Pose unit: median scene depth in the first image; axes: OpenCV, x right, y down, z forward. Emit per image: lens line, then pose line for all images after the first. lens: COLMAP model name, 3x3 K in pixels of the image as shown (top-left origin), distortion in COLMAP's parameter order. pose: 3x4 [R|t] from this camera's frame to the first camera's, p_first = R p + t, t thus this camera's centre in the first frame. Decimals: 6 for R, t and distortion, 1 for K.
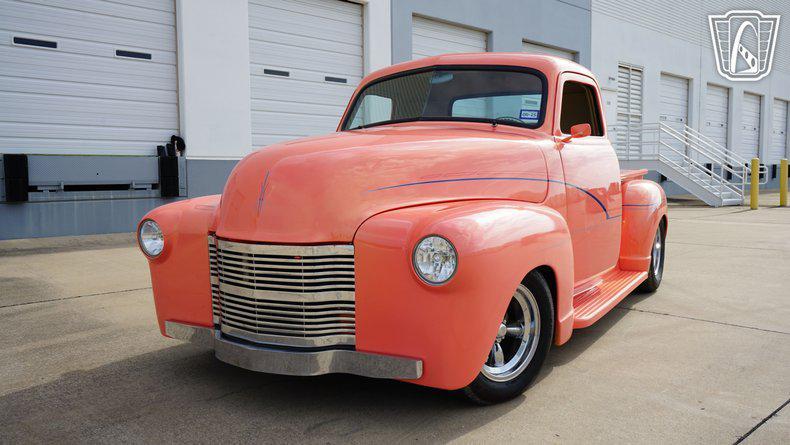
lens RADIAL K [[629.4, 0, 395.7], [0, 629.4, 202.4], [0, 0, 1]] dist [-0.001809, -0.000515]
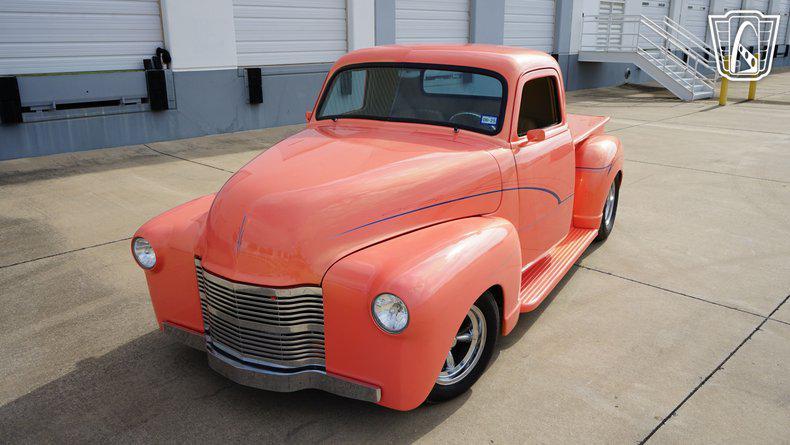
lens RADIAL K [[606.4, 0, 393.7], [0, 606.4, 192.2], [0, 0, 1]] dist [-0.002389, -0.003262]
pose [[0.999880, -0.003597, 0.015094, 0.024872], [0.000478, 0.979441, 0.201729, -0.169796], [-0.015509, -0.201698, 0.979325, -0.026105]]
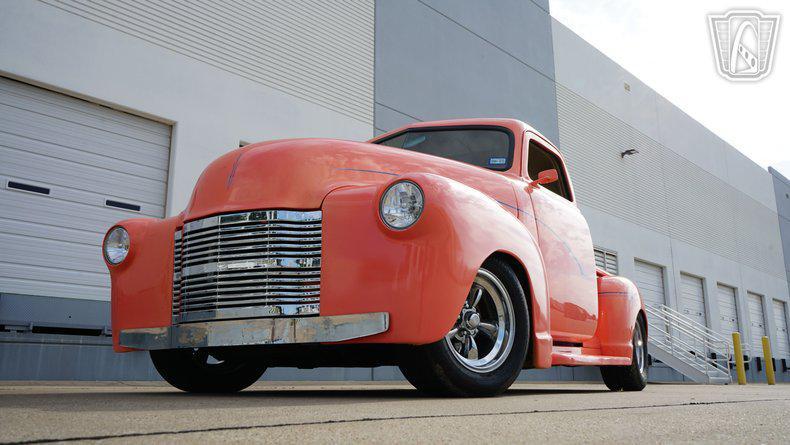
lens RADIAL K [[627.1, 0, 395.0], [0, 627.1, 222.5], [0, 0, 1]] dist [-0.004676, -0.000991]
pose [[0.999664, 0.012331, 0.022818, 0.014035], [-0.005116, 0.956220, -0.292605, 0.195565], [-0.025427, 0.292390, 0.955961, 0.029256]]
